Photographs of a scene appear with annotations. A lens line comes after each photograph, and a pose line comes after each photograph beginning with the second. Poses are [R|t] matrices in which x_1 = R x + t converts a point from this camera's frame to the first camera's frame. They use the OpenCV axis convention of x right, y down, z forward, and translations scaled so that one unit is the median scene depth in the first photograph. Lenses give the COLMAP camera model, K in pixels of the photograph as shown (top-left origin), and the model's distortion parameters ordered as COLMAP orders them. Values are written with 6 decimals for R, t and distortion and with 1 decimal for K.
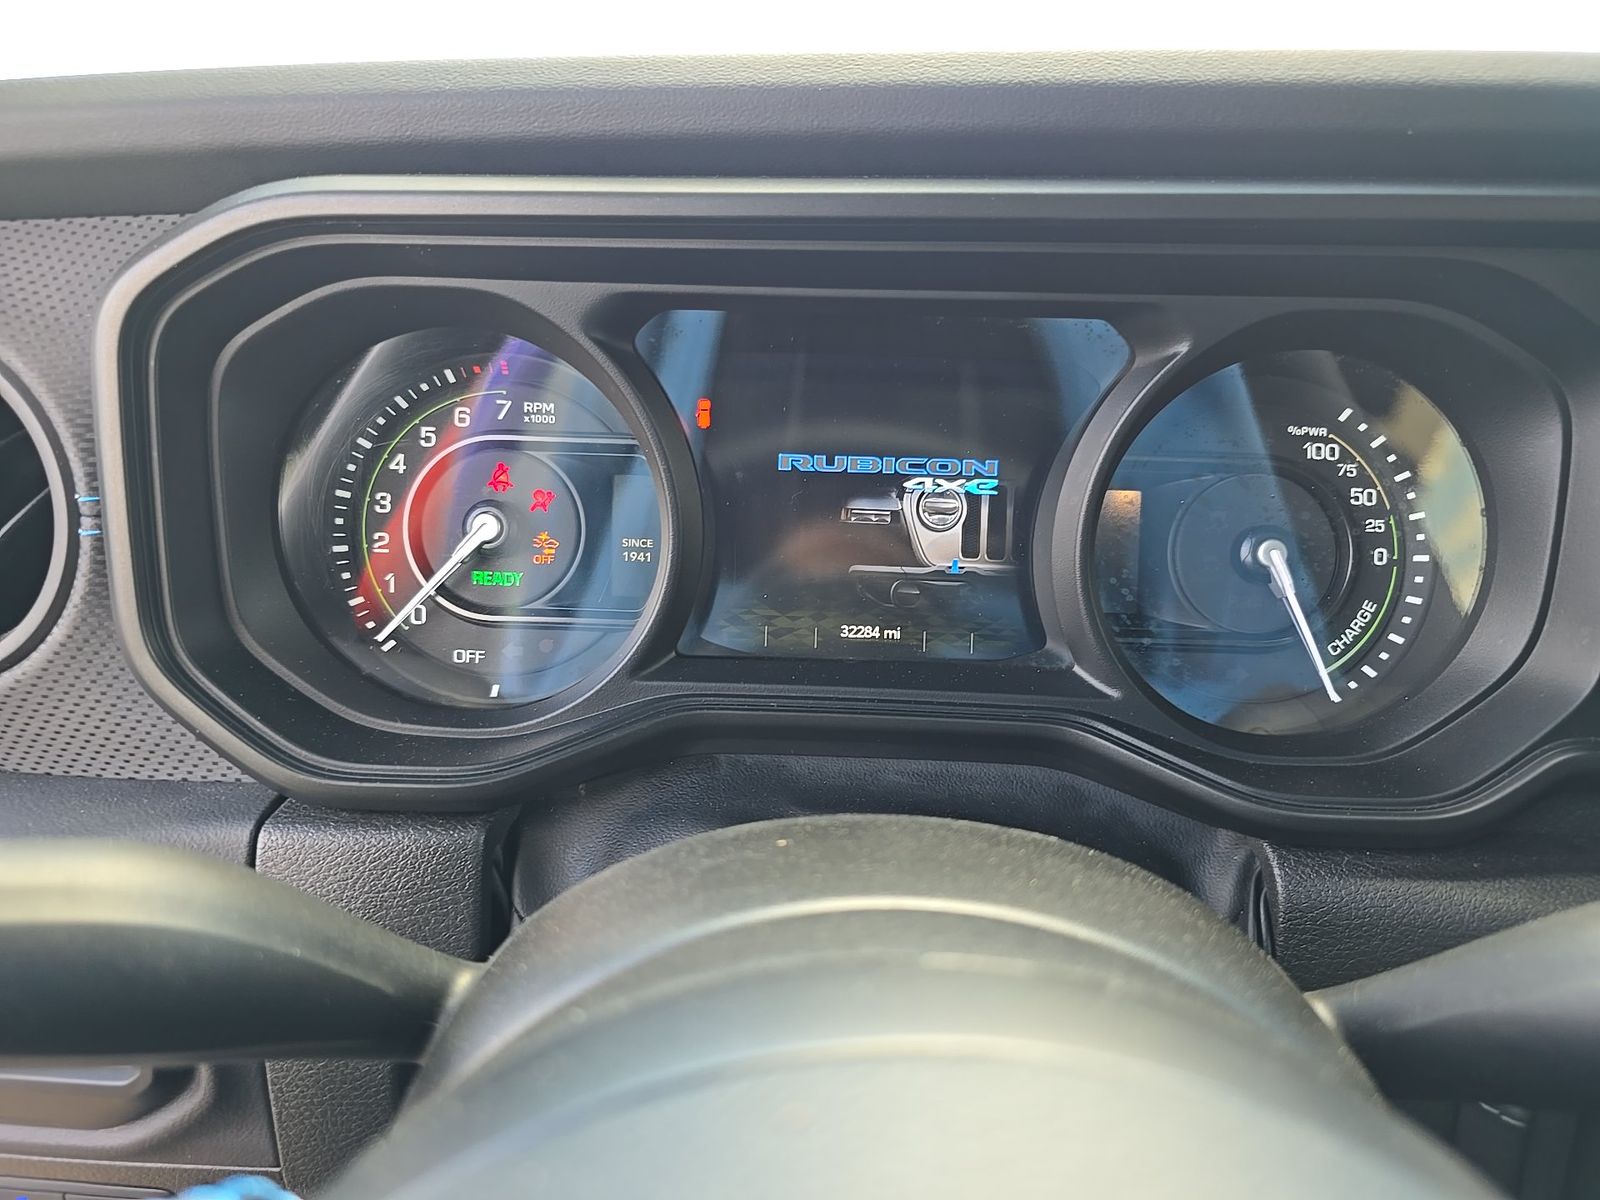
lens RADIAL K [[1060.4, 0, 800.0], [0, 1060.4, 600.0], [0, 0, 1]] dist [-0.002116, -0.043271]
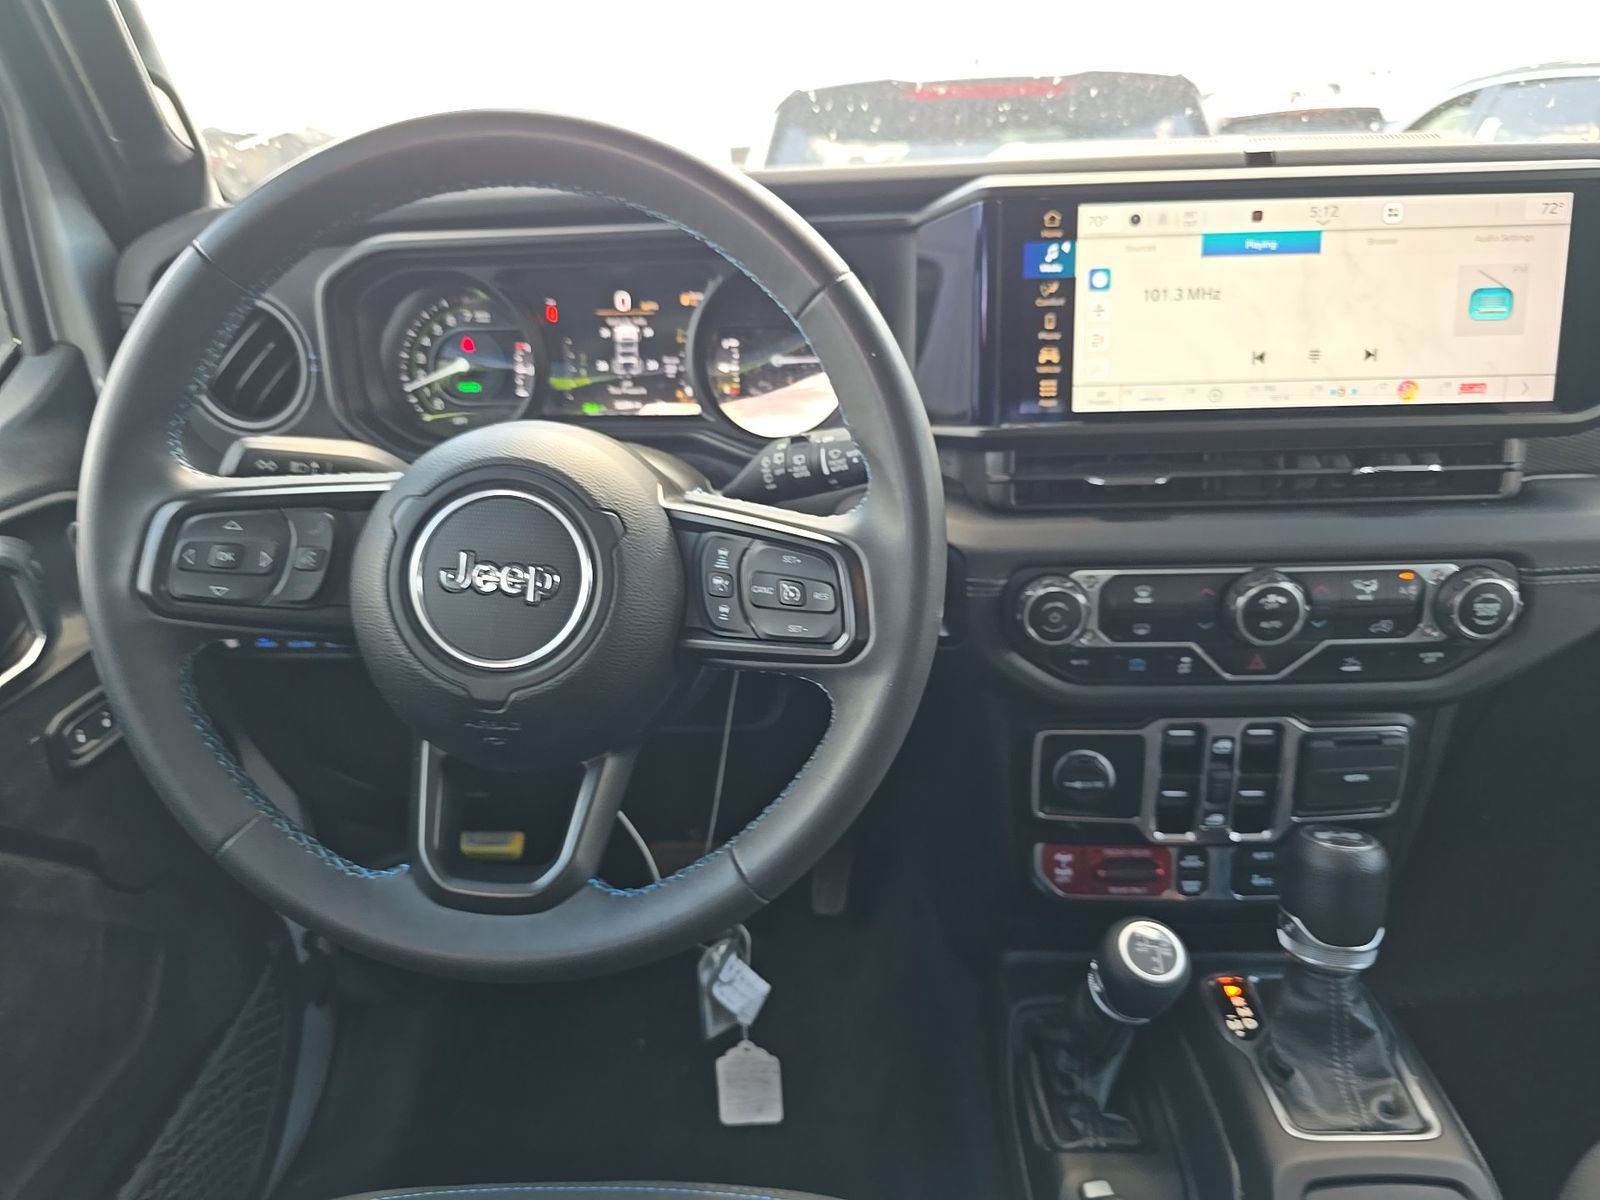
lens RADIAL K [[990.8, 0, 800.0], [0, 990.8, 600.0], [0, 0, 1]] dist [0.011303, -0.028526]
pose [[0.998747, -0.040226, -0.029786, 0.528407], [0.043297, 0.992889, 0.110892, 0.248053], [0.025113, -0.112042, 0.993386, -1.325743]]
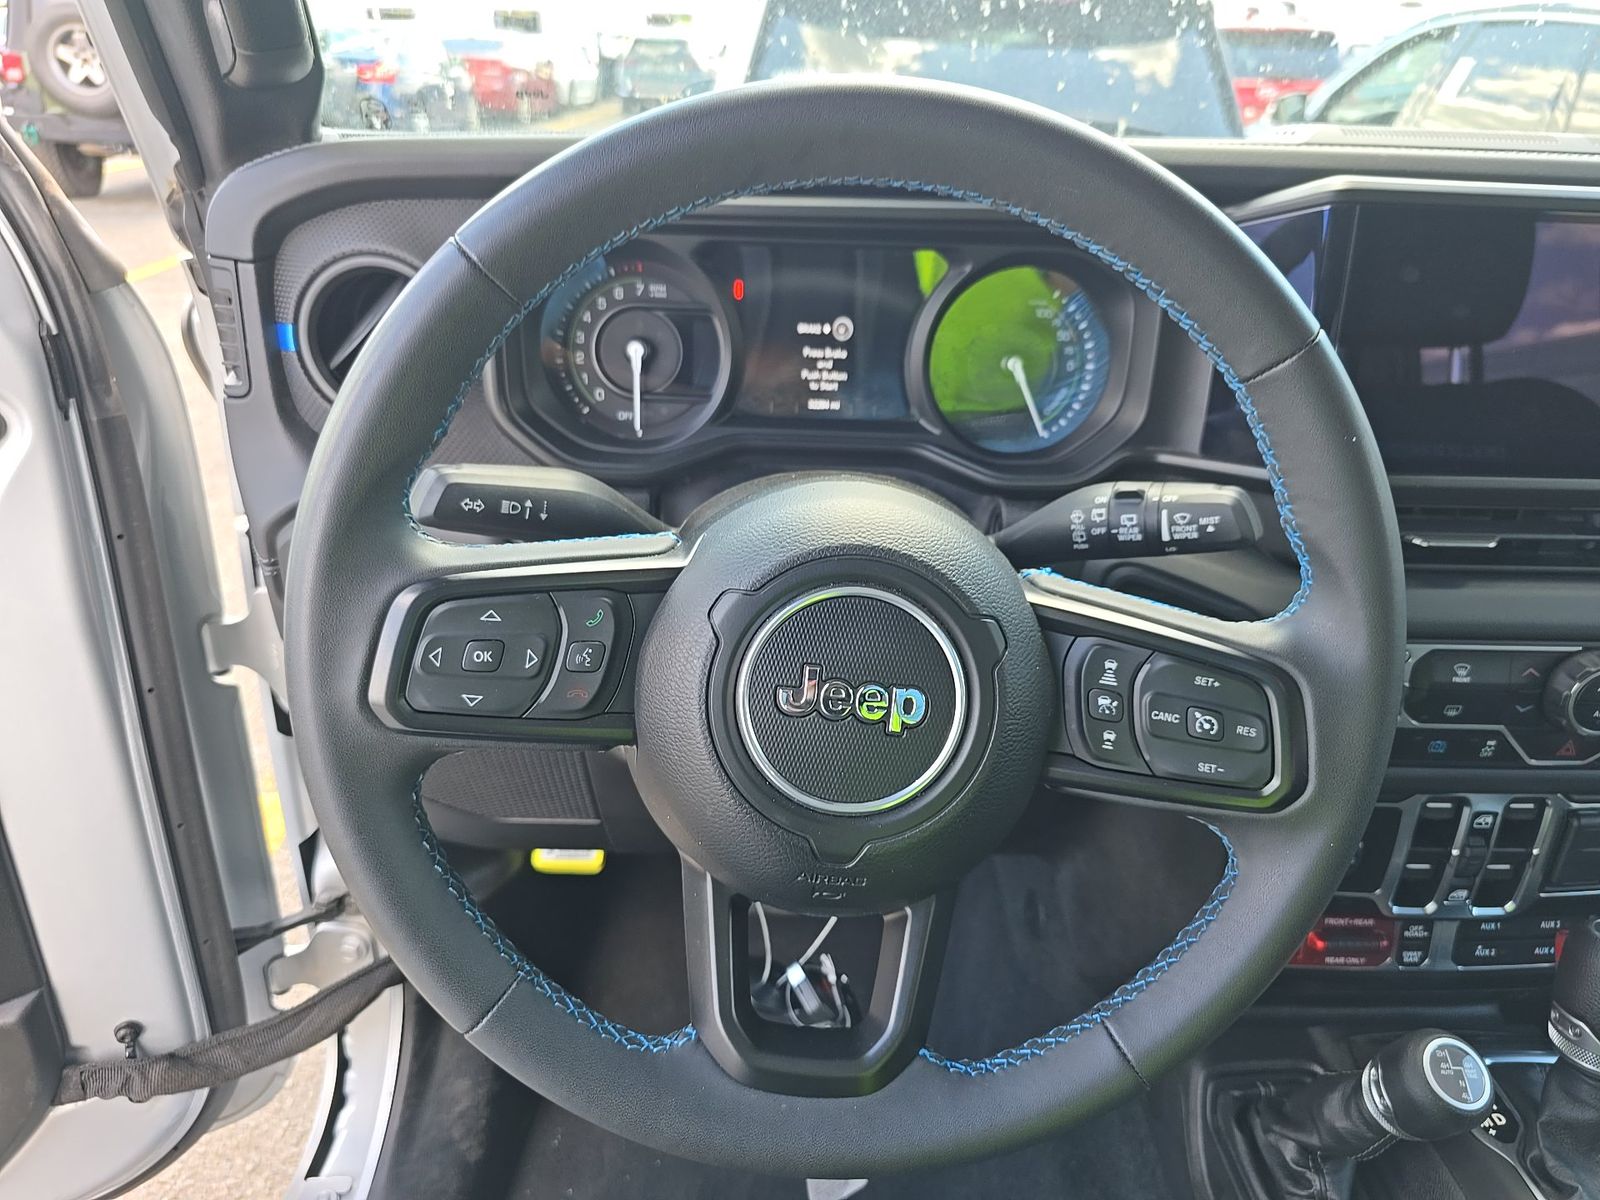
lens RADIAL K [[990.8, 0, 800.0], [0, 990.8, 600.0], [0, 0, 1]] dist [0.011303, -0.028526]
pose [[0.999414, -0.007716, 0.033351, -0.047404], [0.000863, 0.979638, 0.200768, 0.018202], [-0.034221, -0.200621, 0.979071, -0.977179]]
